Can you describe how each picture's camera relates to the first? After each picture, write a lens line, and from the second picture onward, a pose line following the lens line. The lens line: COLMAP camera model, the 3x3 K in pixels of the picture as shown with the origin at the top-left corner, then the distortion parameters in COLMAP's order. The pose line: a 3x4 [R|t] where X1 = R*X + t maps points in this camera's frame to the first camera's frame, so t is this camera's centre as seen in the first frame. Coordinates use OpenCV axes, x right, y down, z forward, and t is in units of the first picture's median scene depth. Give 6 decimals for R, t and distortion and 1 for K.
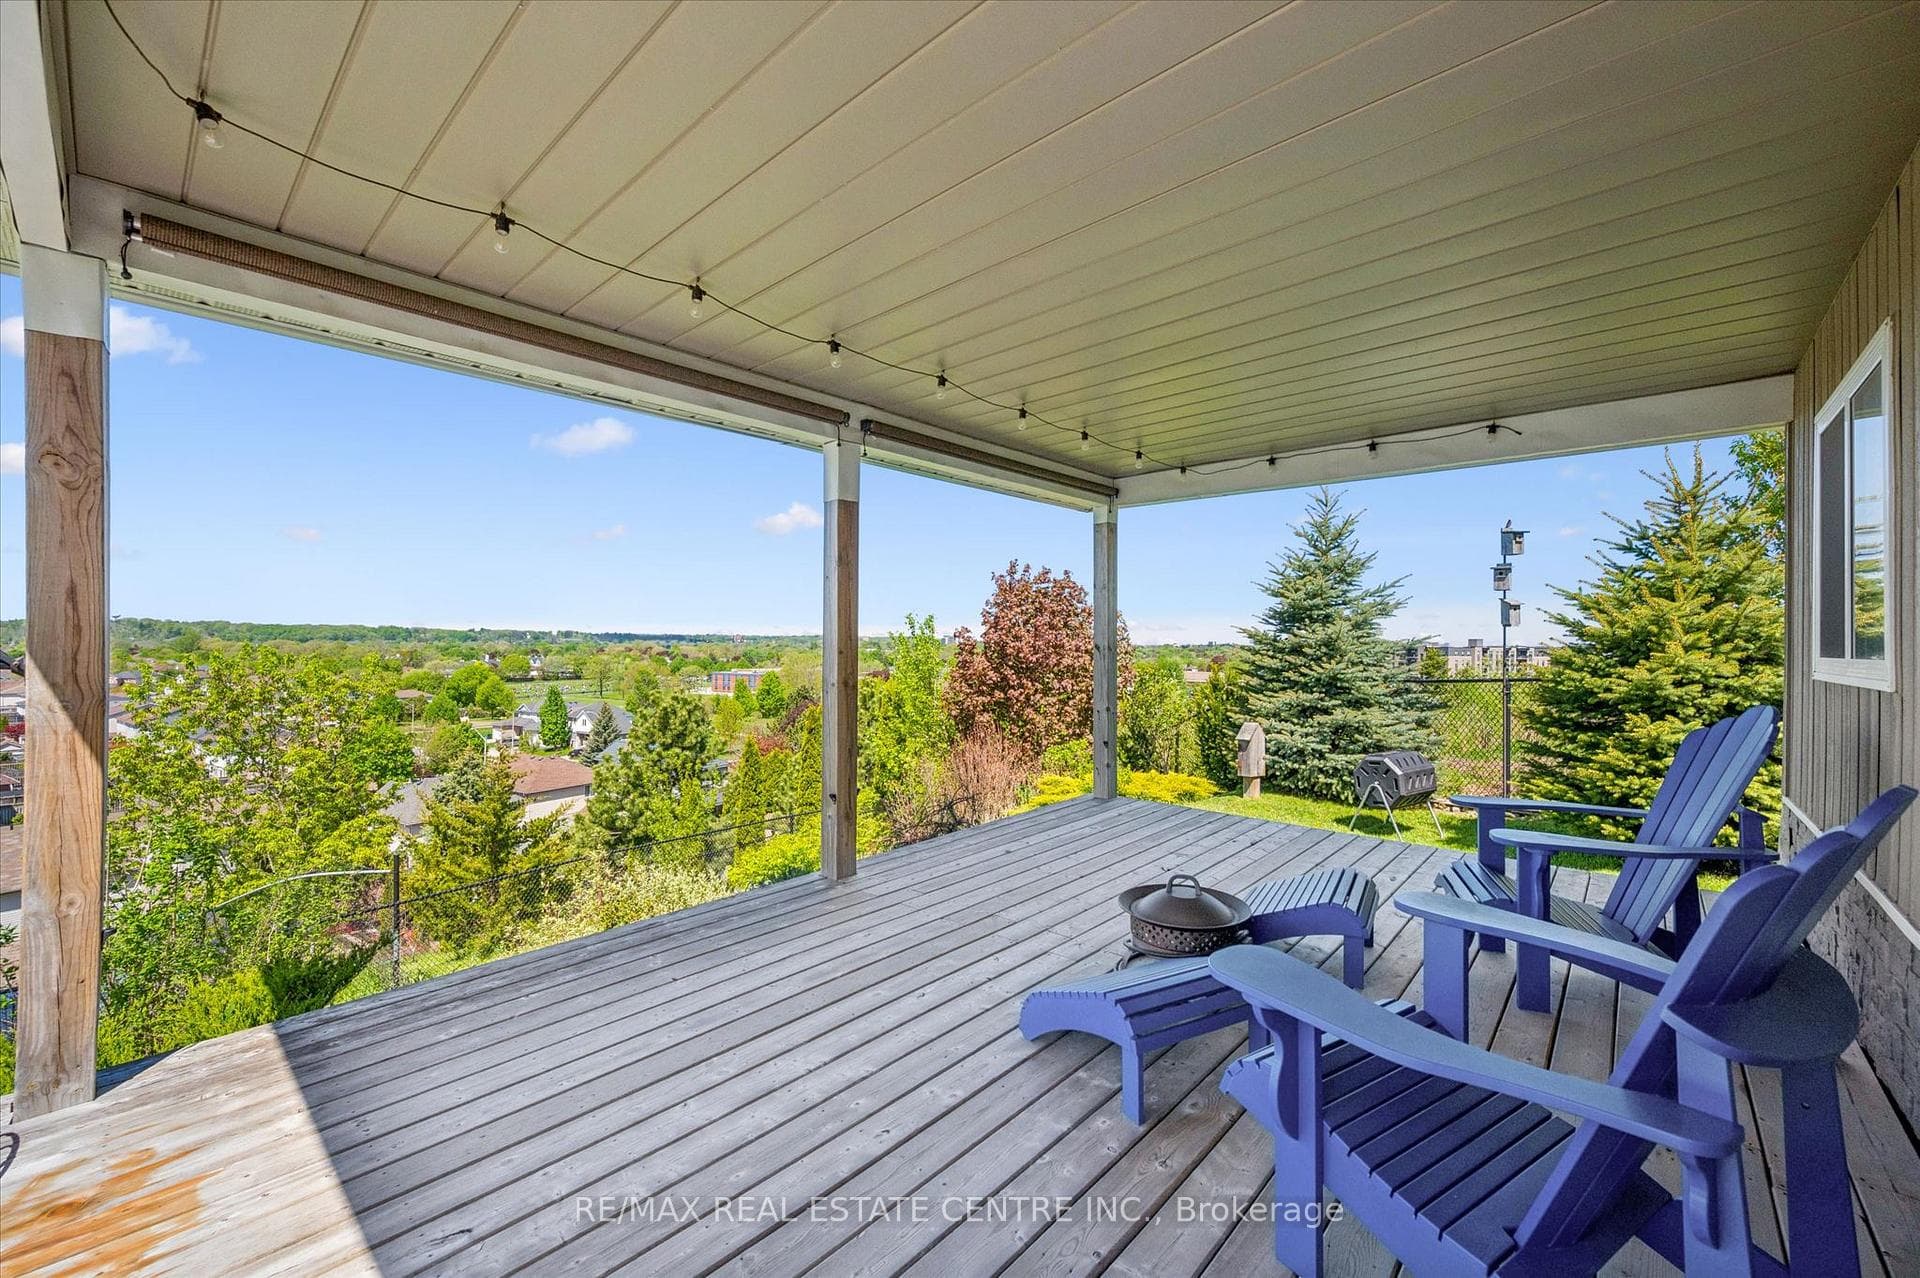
lens RADIAL K [[759.9, 0, 965.2], [0, 759.9, 634.2], [0, 0, 1]] dist [0.002453, 0.000281]
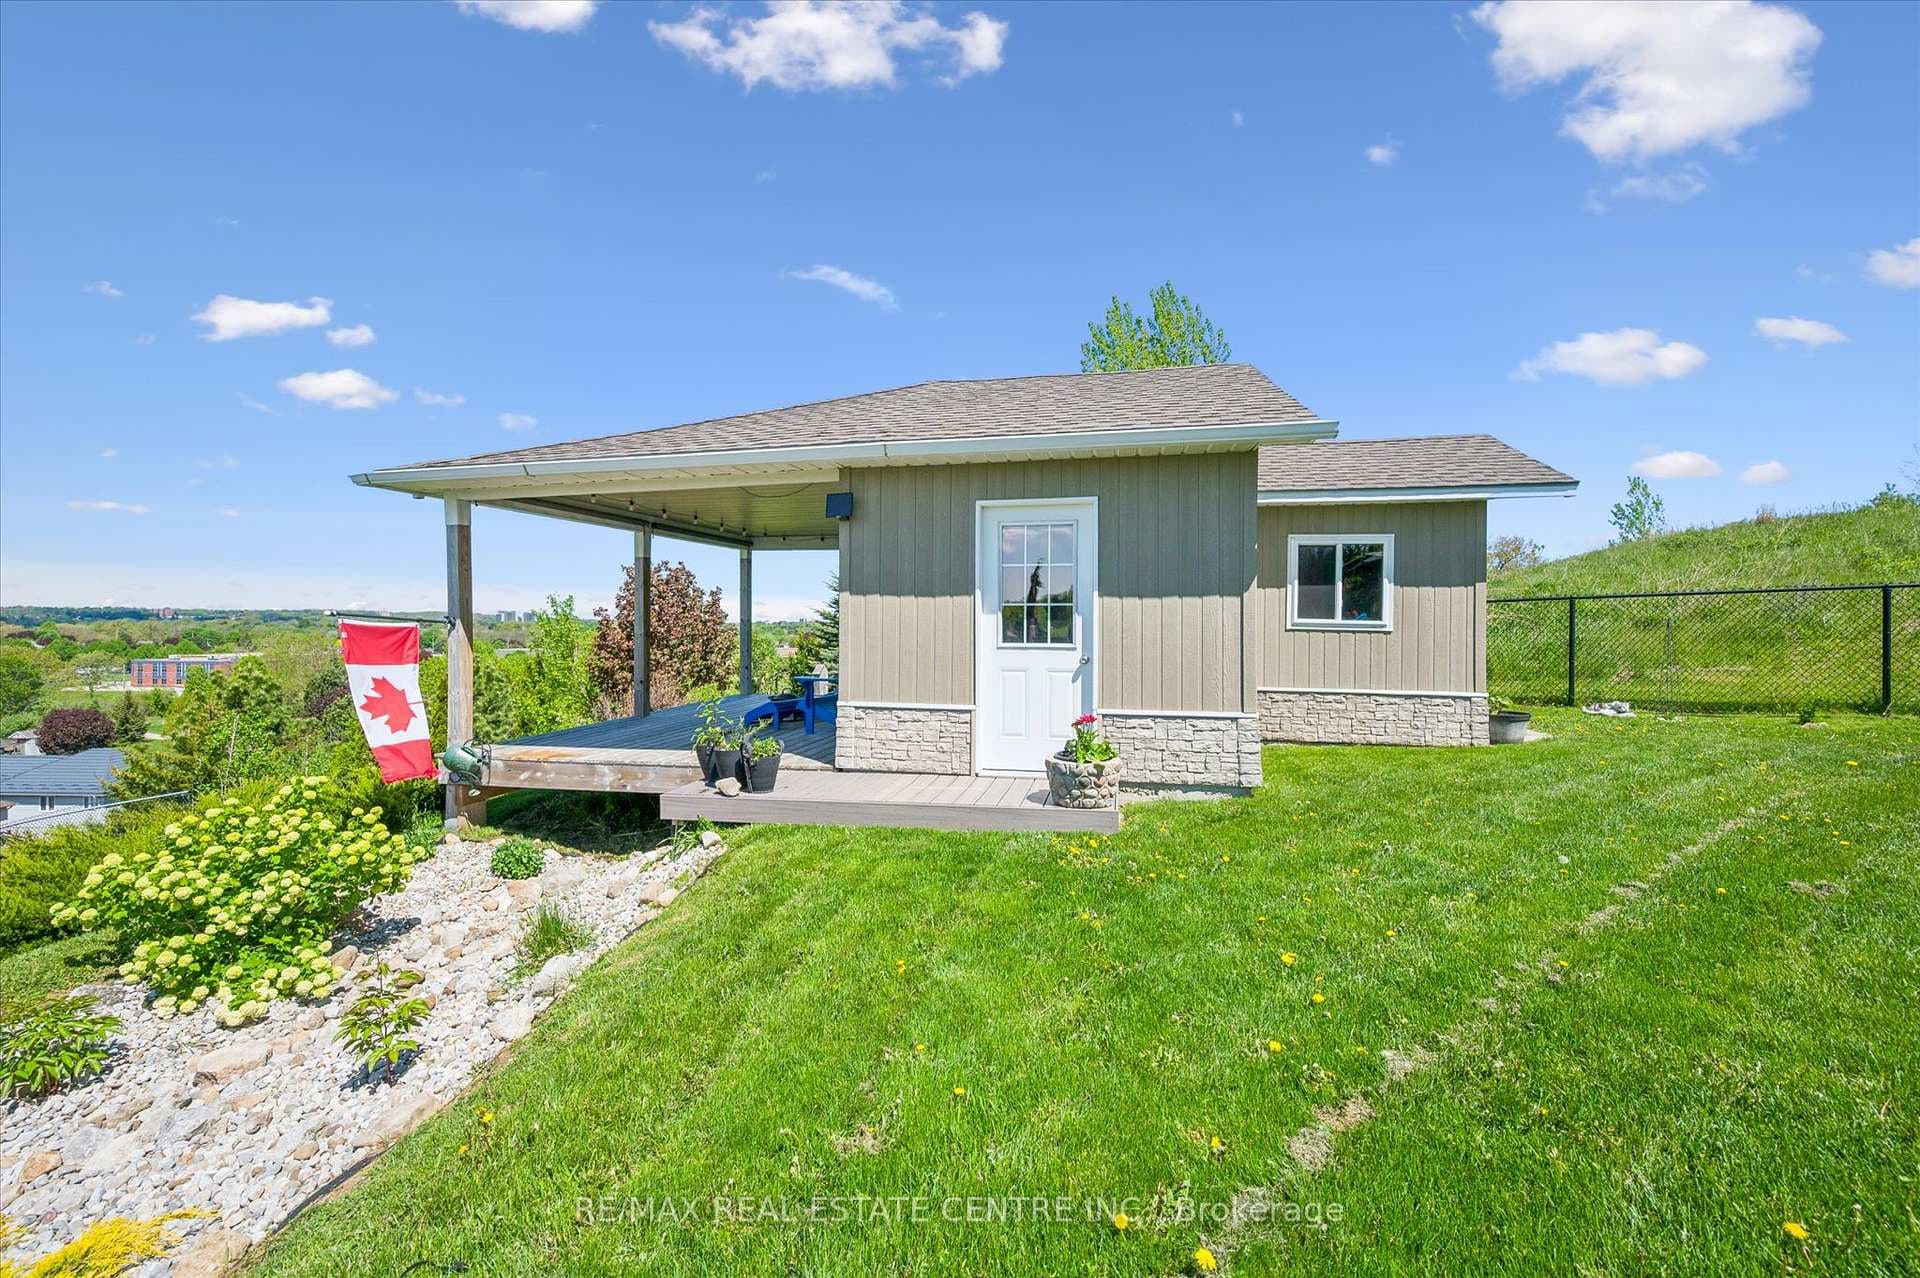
lens RADIAL K [[759.9, 0, 965.2], [0, 759.9, 634.2], [0, 0, 1]] dist [0.002453, 0.000281]
pose [[0.865266, -0.008142, 0.501247, -0.203084], [-0.006746, 0.999588, 0.027882, -0.004723], [-0.501267, -0.027507, 0.864855, -0.648336]]
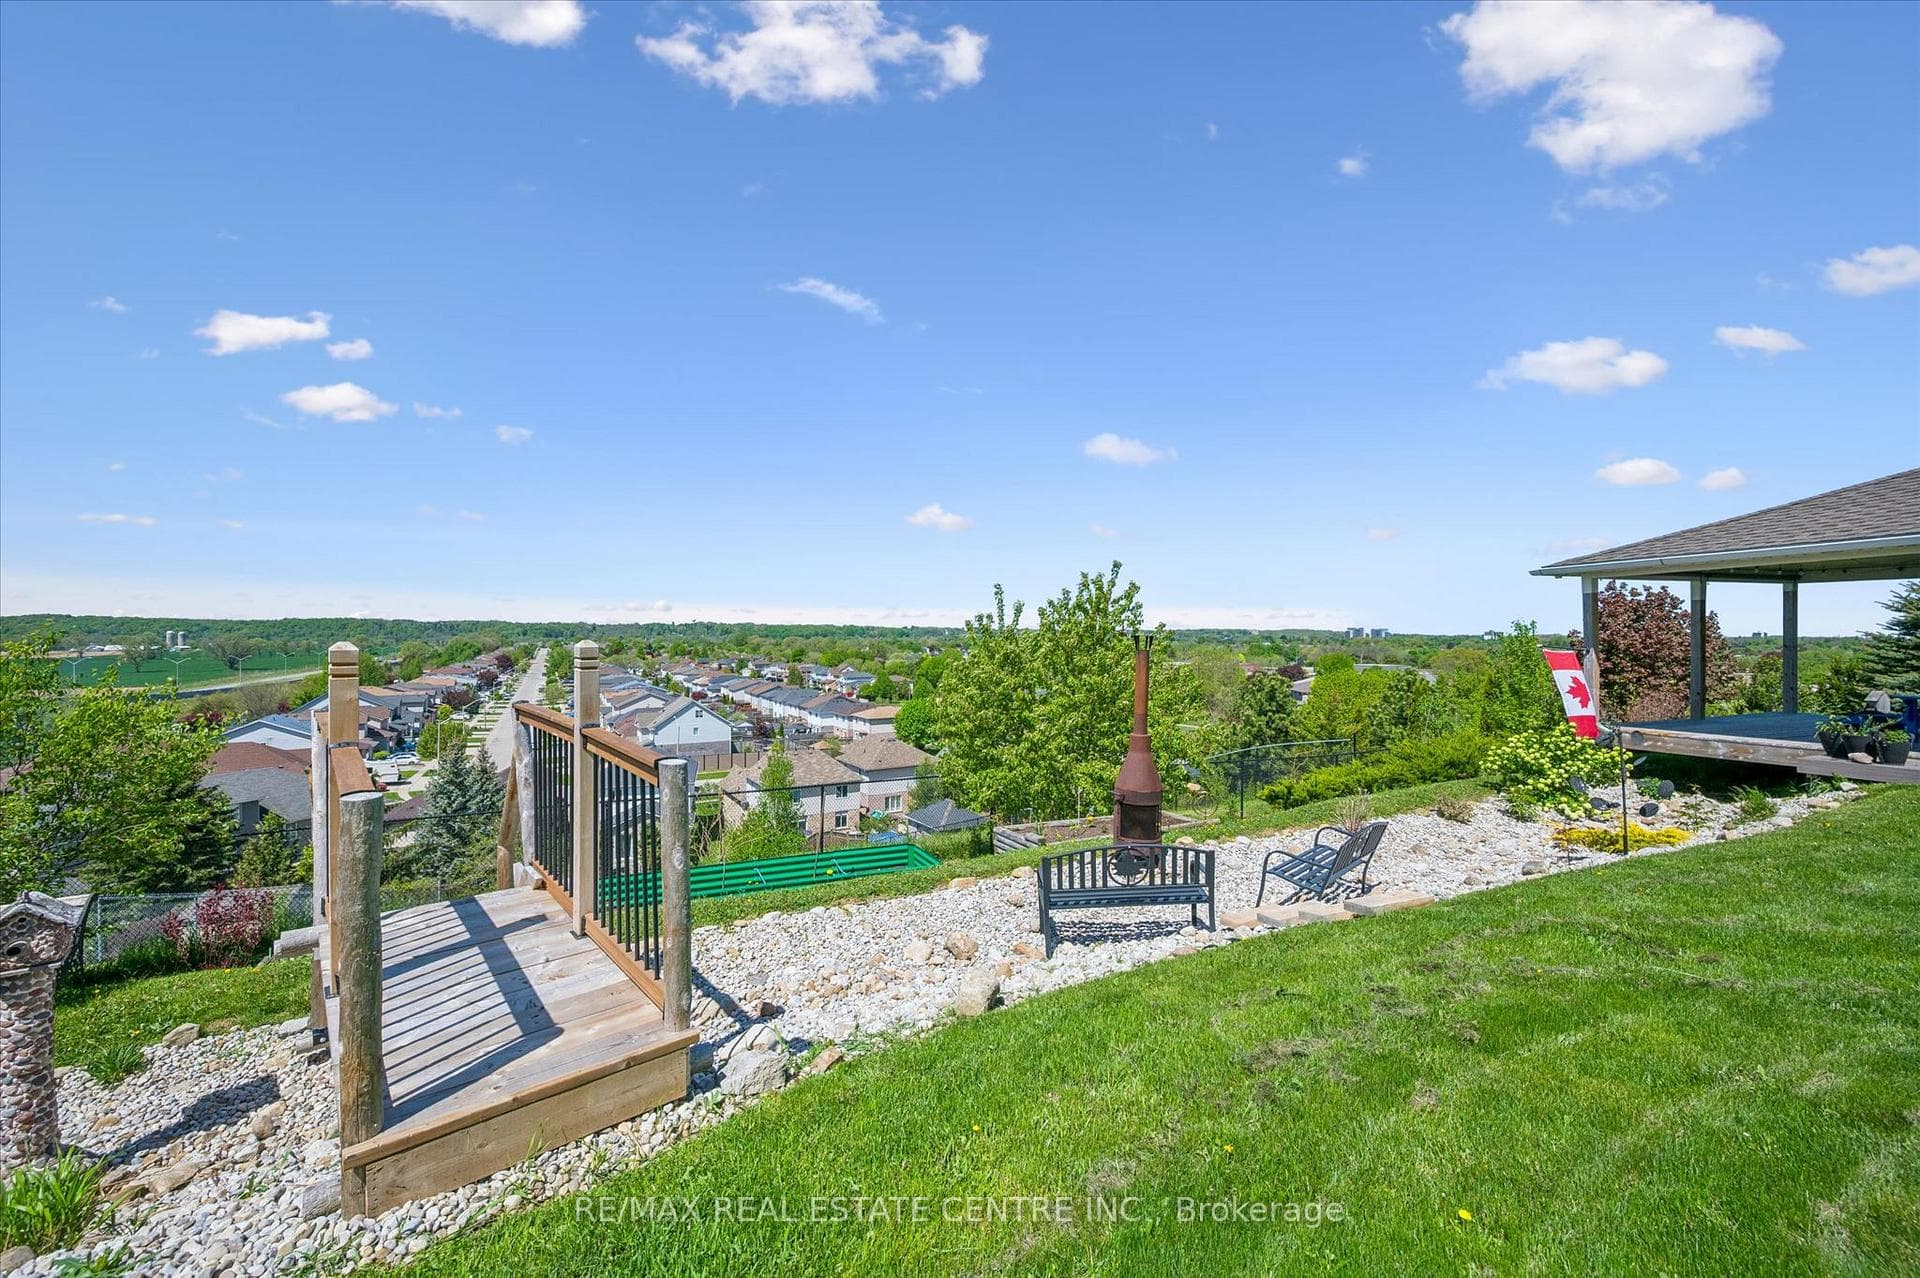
lens RADIAL K [[759.9, 0, 965.2], [0, 759.9, 634.2], [0, 0, 1]] dist [0.002453, 0.000281]
pose [[0.882925, -0.005764, -0.469479, -0.578850], [0.009280, 0.999944, 0.005175, -0.033963], [0.469423, -0.008926, 0.882928, -1.355777]]
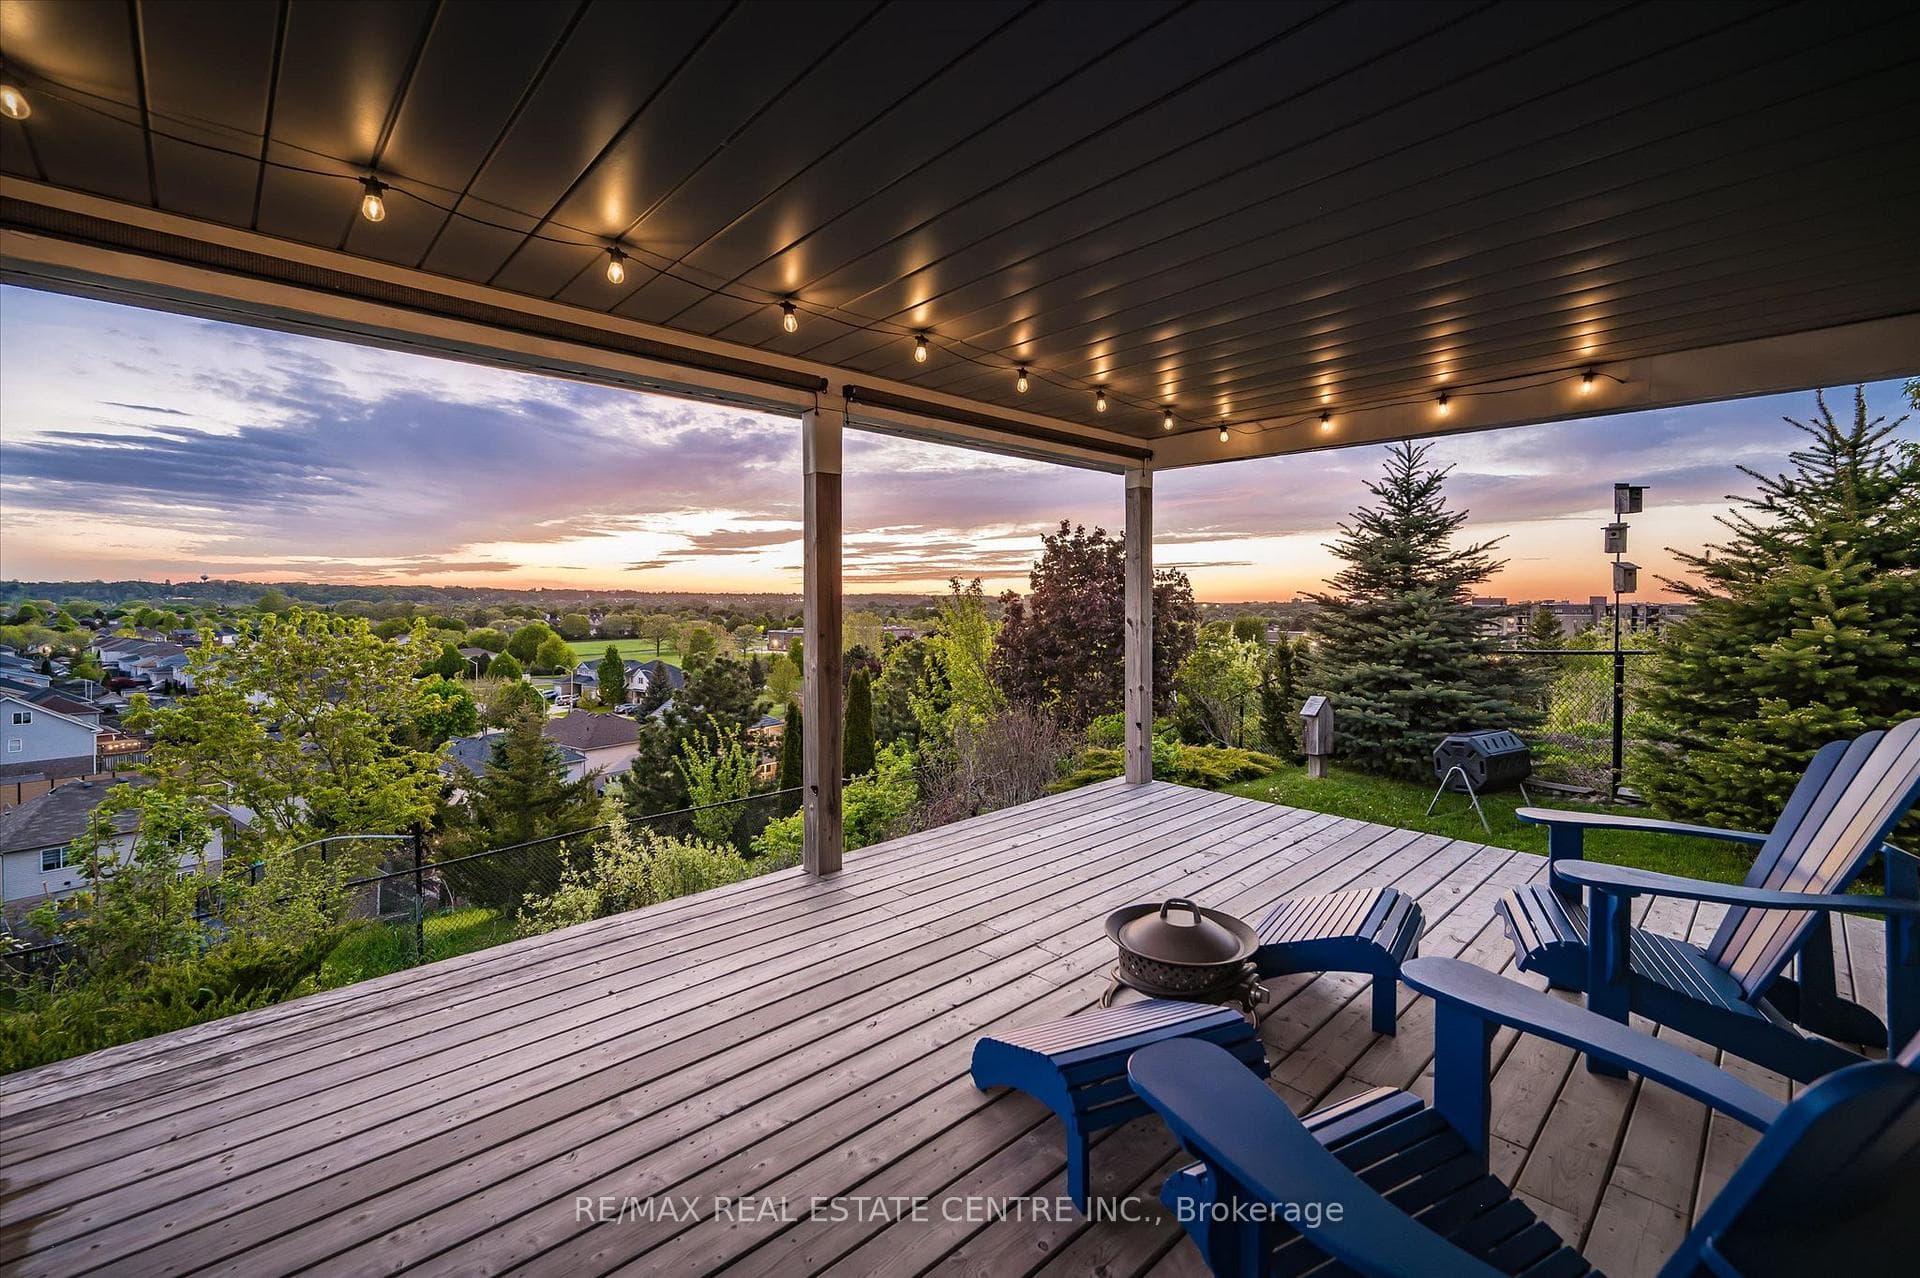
lens RADIAL K [[772.7, 0, 951.5], [0, 772.7, 603.2], [0, 0, 1]] dist [0.000957, 0.000050]
pose [[0.994932, 0.007931, -0.100234, 0.034198], [-0.006438, 0.999864, 0.015208, -0.011943], [0.100341, -0.014486, 0.994848, 0.026597]]
